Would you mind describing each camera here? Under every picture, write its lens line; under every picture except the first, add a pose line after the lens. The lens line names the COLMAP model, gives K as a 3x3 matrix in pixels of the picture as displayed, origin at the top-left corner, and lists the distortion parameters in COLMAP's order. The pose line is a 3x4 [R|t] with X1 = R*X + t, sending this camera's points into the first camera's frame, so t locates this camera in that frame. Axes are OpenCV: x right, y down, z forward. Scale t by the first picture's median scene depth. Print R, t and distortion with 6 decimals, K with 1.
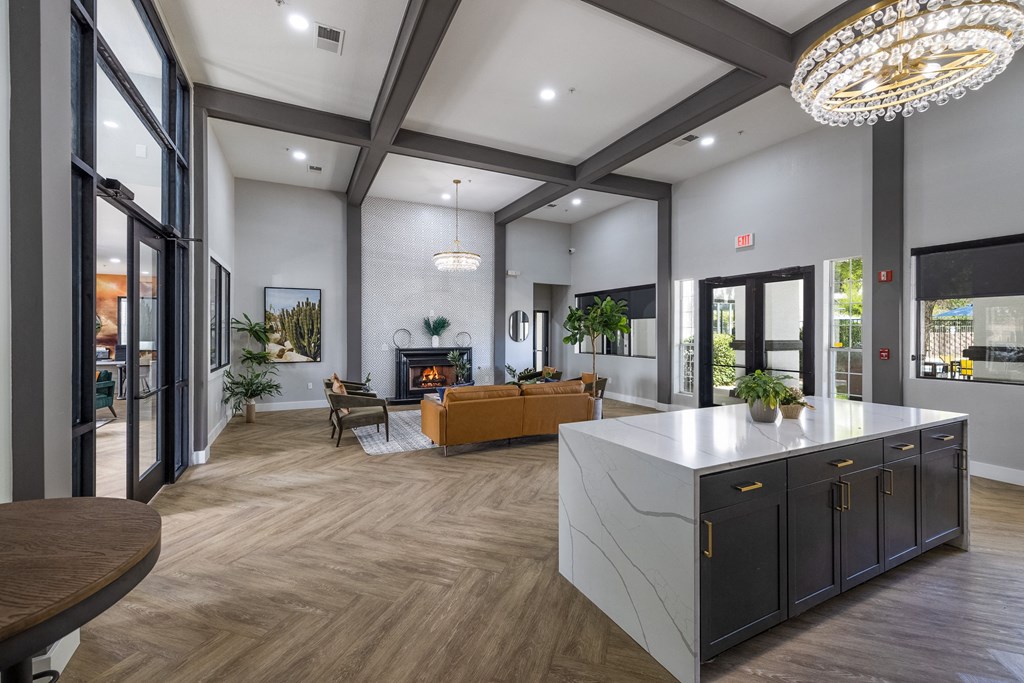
lens RADIAL K [[424.5, 0, 510.2], [0, 424.5, 331.5], [0, 0, 1]] dist [0.000306, -0.000048]
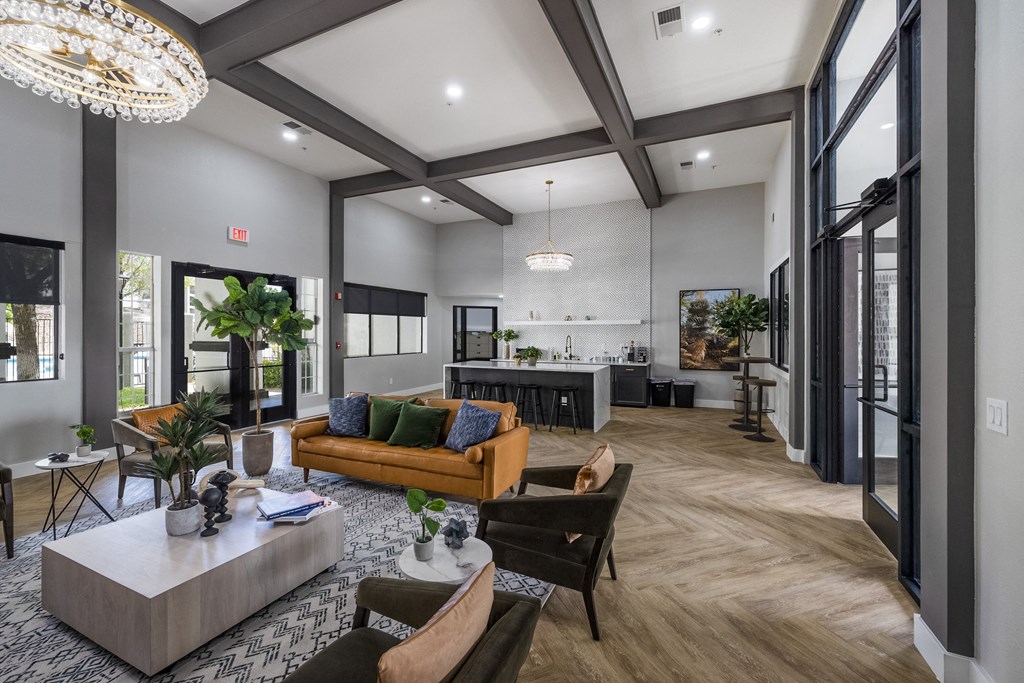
lens RADIAL K [[424.5, 0, 511.1], [0, 424.5, 337.5], [0, 0, 1]] dist [0.000306, -0.000048]
pose [[-0.621919, -0.006004, 0.783058, -0.953782], [0.000716, 0.999966, 0.008236, 0.007837], [-0.783081, 0.005682, -0.621894, 1.876194]]
